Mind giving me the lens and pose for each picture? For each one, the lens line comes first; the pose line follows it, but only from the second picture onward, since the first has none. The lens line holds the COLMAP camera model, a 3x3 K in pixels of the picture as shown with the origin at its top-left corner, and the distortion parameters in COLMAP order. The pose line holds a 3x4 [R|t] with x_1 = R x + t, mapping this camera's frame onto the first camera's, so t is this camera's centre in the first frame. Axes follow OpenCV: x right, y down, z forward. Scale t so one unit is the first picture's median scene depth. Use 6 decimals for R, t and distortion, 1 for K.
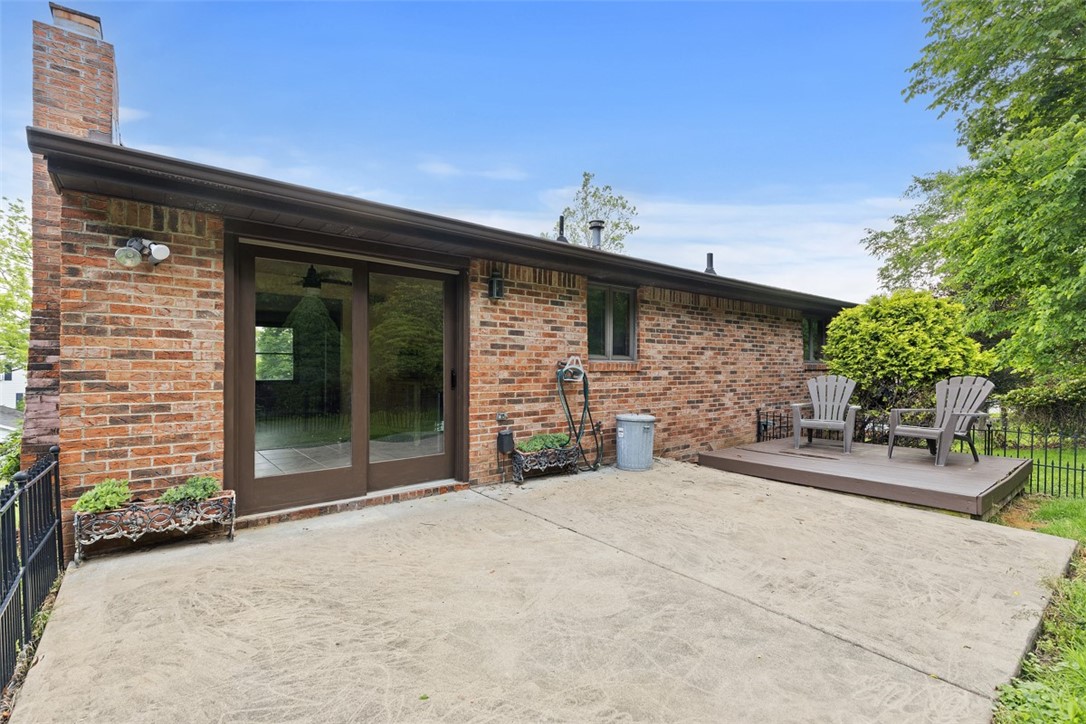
lens RADIAL K [[488.7, 0, 545.5], [0, 488.7, 360.7], [0, 0, 1]] dist [0.004268, -0.000340]
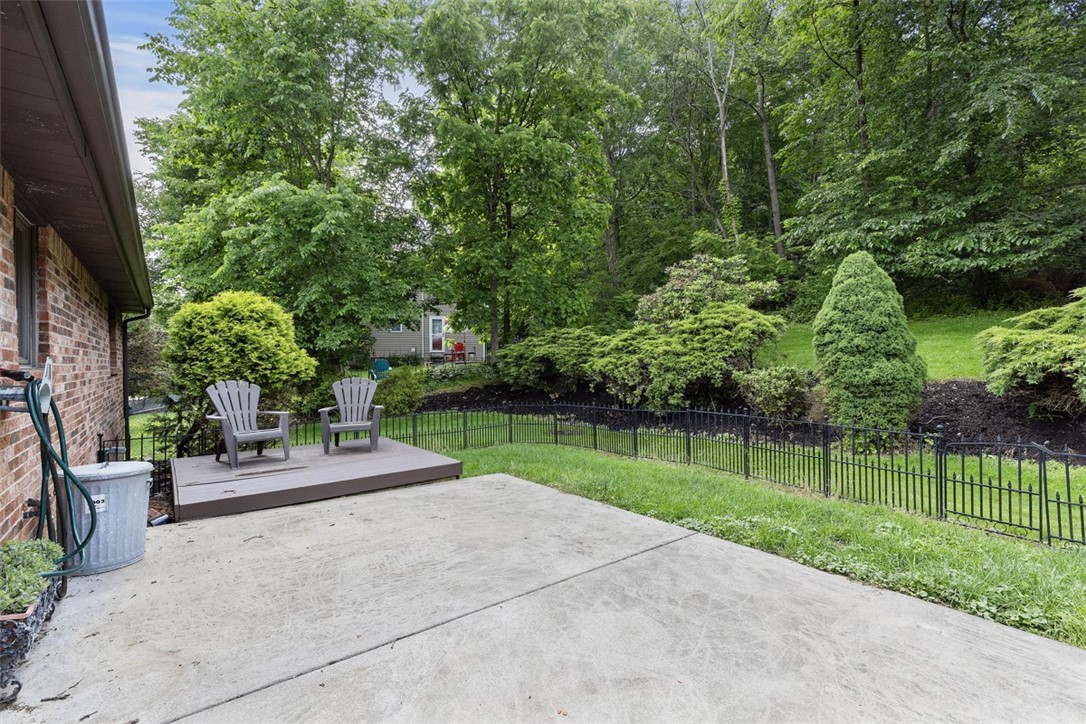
lens RADIAL K [[488.7, 0, 545.5], [0, 488.7, 360.7], [0, 0, 1]] dist [0.004268, -0.000340]
pose [[0.006157, 0.006277, 0.999961, -0.411737], [-0.008694, 0.999943, -0.006223, -0.008135], [-0.999943, -0.008655, 0.006212, 0.571439]]
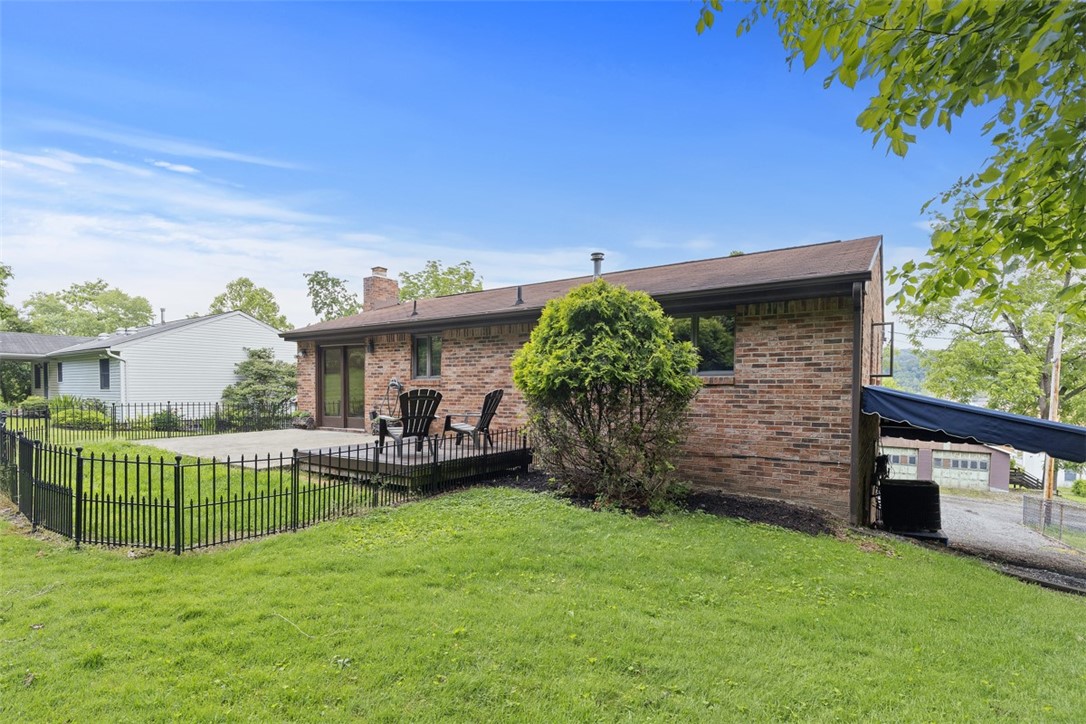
lens RADIAL K [[516.7, 0, 549.4], [0, 516.7, 395.6], [0, 0, 1]] dist [0.003753, 0.000549]
pose [[0.291319, 0.016753, -0.956479, 2.332568], [0.011894, 0.999706, 0.021133, 0.029330], [0.956552, -0.017533, 0.291034, 1.040996]]
